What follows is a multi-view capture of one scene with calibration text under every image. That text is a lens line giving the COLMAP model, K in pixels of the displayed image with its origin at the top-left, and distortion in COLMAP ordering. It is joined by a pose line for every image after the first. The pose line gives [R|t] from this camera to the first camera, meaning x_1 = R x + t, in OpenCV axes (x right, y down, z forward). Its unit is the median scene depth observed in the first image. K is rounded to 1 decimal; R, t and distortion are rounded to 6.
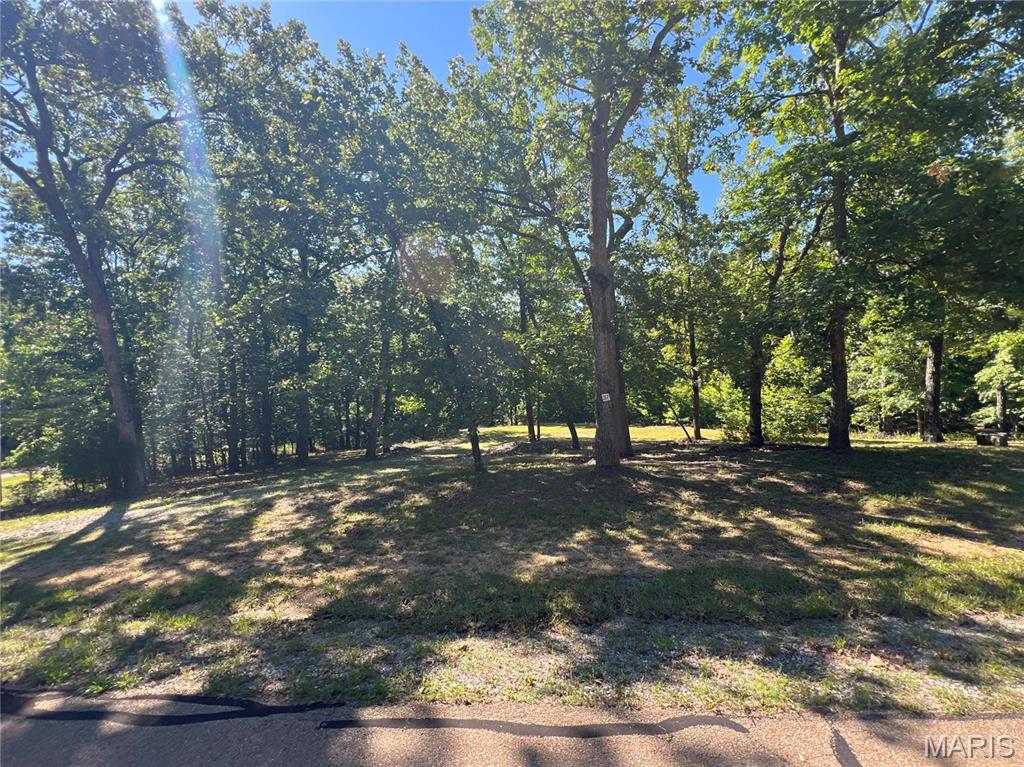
lens RADIAL K [[435.0, 0, 511.0], [0, 435.0, 380.1], [0, 0, 1]] dist [-0.001459, 0.000960]
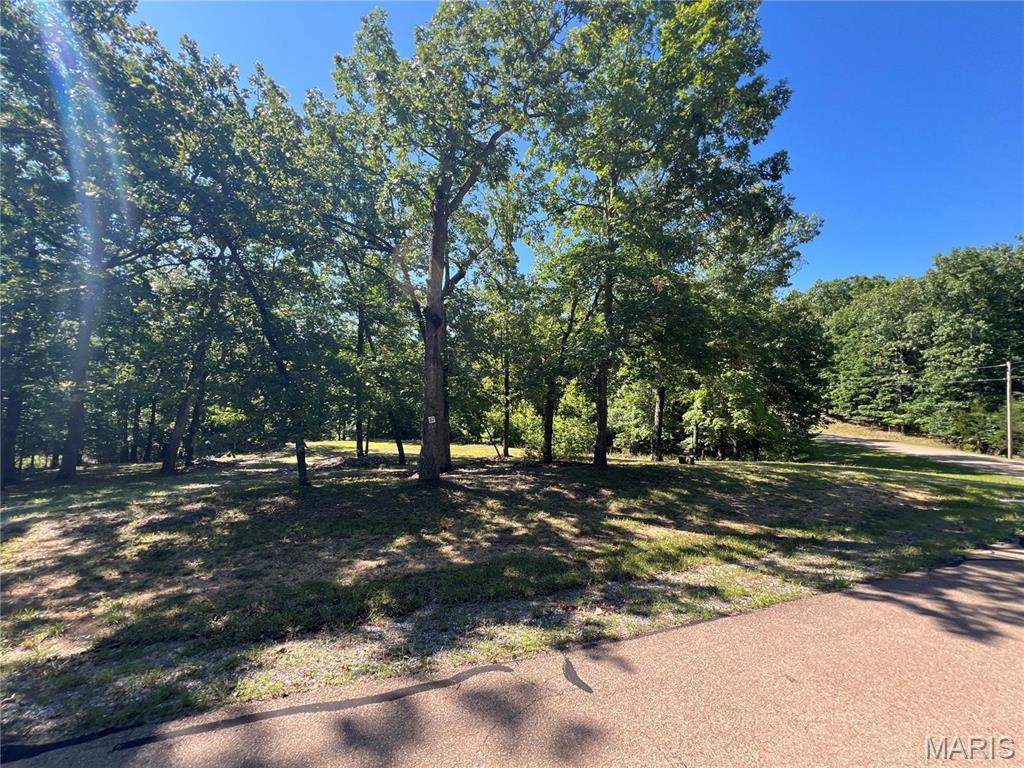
lens RADIAL K [[435.0, 0, 511.0], [0, 435.0, 380.6], [0, 0, 1]] dist [-0.001459, 0.000960]
pose [[0.925250, 0.077129, 0.371433, -0.026622], [-0.065931, 0.996907, -0.042774, -0.031274], [-0.373584, 0.015088, 0.927474, -0.166873]]
